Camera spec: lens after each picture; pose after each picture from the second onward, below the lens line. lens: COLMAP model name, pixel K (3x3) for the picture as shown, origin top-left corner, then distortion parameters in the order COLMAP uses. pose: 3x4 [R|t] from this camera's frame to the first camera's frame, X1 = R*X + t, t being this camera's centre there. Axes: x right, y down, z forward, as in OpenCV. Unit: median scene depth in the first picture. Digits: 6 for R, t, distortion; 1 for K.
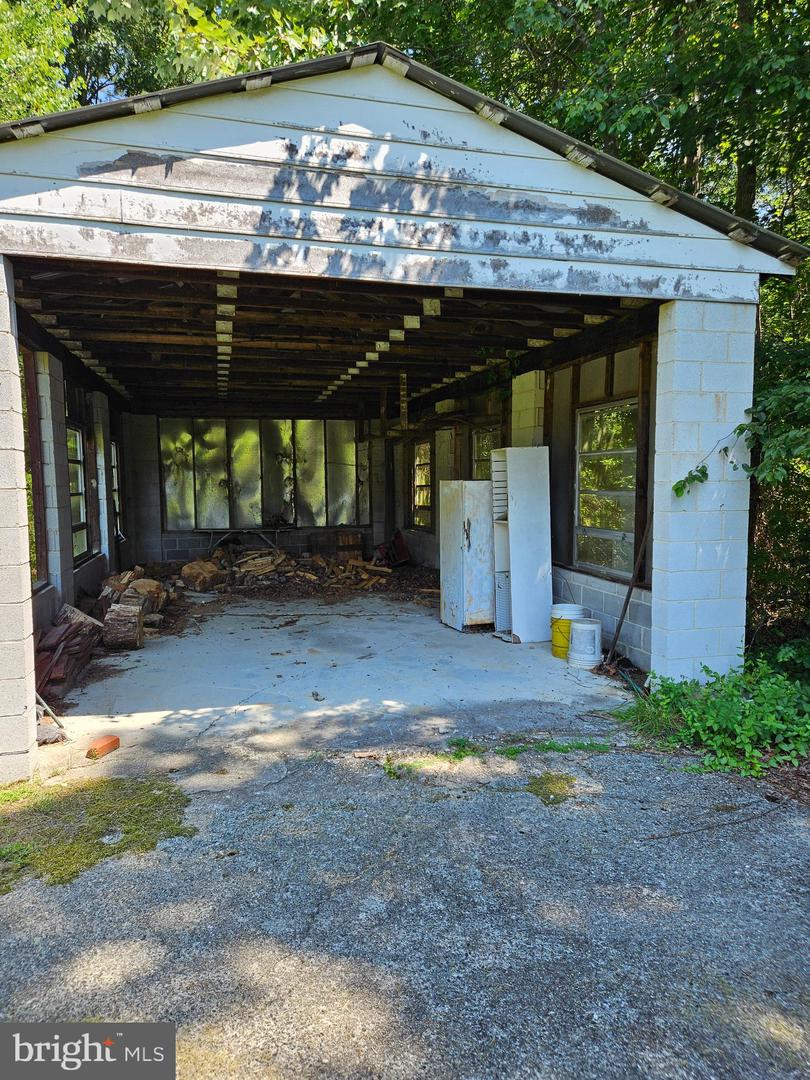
lens RADIAL K [[732.7, 0, 405.0], [0, 732.7, 540.0], [0, 0, 1]] dist [0.102011, -0.093915]
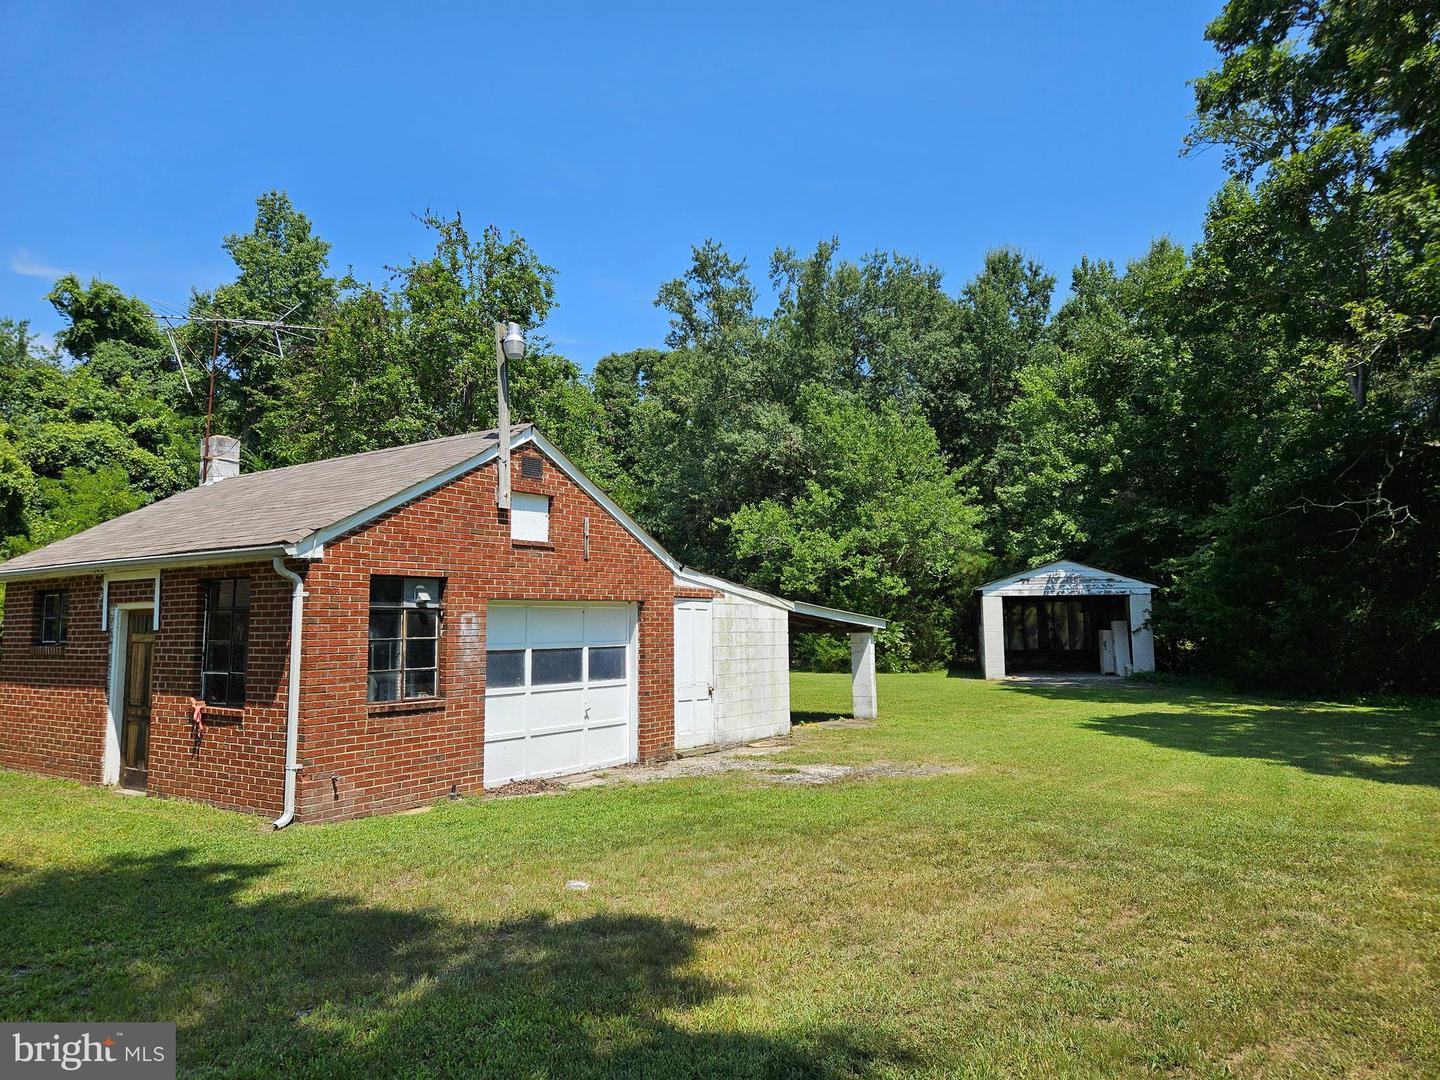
lens RADIAL K [[977.0, 0, 706.8], [0, 977.0, 532.6], [0, 0, 1]] dist [0.102011, -0.093915]
pose [[0.878127, -0.047630, -0.476050, 0.395548], [-0.035367, 0.985847, -0.163874, 0.171822], [0.477118, 0.160739, 0.864015, -2.309103]]
